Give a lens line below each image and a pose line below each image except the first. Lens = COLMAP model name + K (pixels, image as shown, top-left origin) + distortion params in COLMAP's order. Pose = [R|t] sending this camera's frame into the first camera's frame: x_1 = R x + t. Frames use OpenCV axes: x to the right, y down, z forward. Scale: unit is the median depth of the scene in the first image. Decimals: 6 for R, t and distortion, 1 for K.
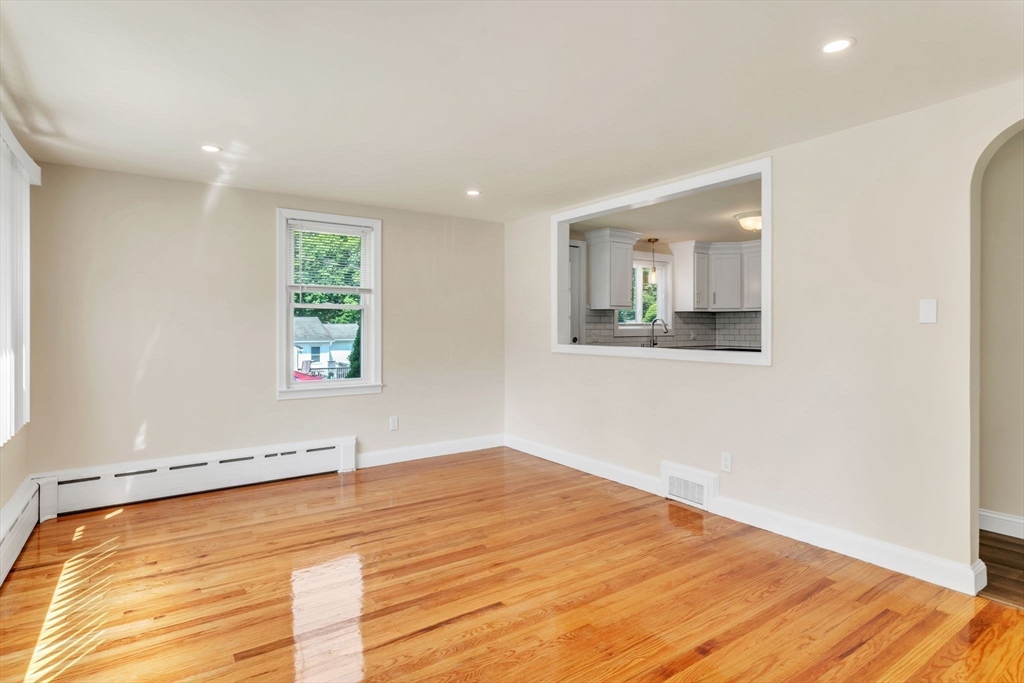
lens RADIAL K [[524.5, 0, 514.0], [0, 524.5, 332.1], [0, 0, 1]] dist [-0.017660, 0.007250]
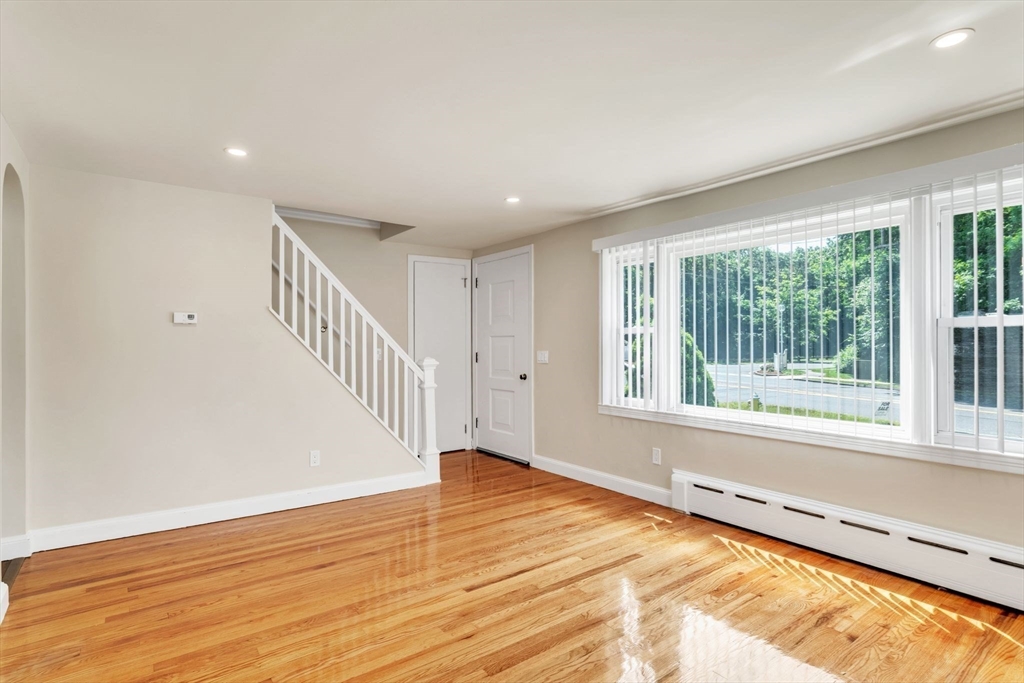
lens RADIAL K [[524.5, 0, 512.7], [0, 524.5, 343.4], [0, 0, 1]] dist [-0.017660, 0.007250]
pose [[-0.999462, 0.002280, -0.032726, -0.091055], [0.002242, 0.999997, 0.001189, -0.012546], [0.032729, 0.001115, -0.999464, 2.201484]]
